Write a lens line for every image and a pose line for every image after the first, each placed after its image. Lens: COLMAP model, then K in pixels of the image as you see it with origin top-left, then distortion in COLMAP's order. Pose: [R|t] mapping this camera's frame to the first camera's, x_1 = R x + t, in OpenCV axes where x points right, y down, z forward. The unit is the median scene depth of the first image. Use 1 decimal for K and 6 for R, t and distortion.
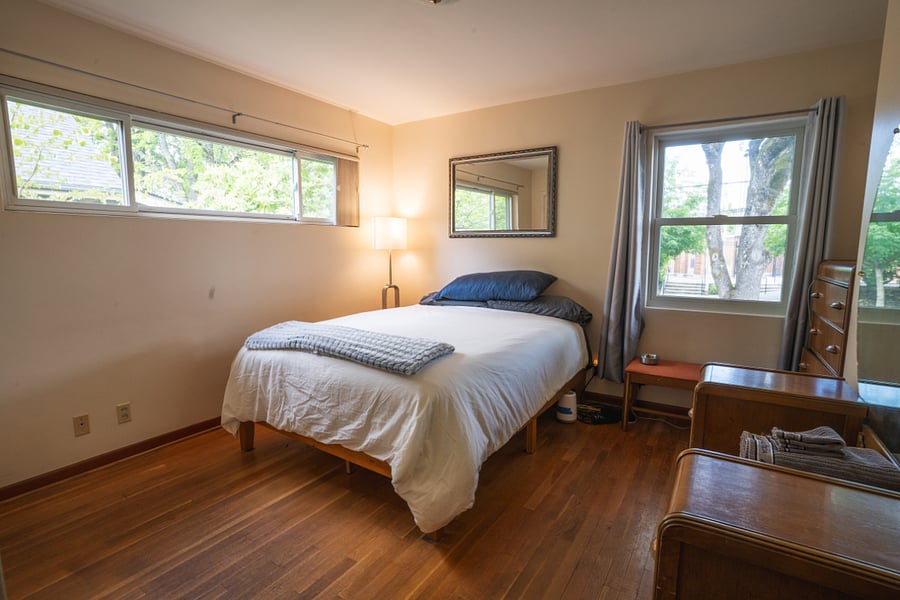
lens RADIAL K [[446.7, 0, 454.3], [0, 446.7, 305.7], [0, 0, 1]] dist [-0.046695, 0.000583]
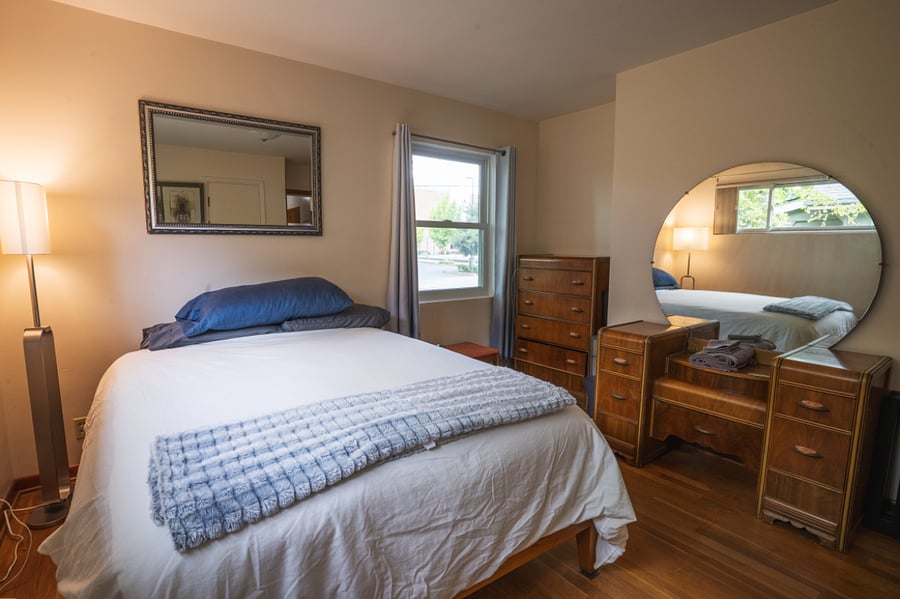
lens RADIAL K [[446.7, 0, 454.3], [0, 446.7, 305.2], [0, 0, 1]] dist [-0.046695, 0.000583]
pose [[0.341620, -0.122711, 0.931793, -0.521601], [0.119772, 0.989040, 0.086339, -0.071010], [-0.932175, 0.082108, 0.352573, 0.512522]]
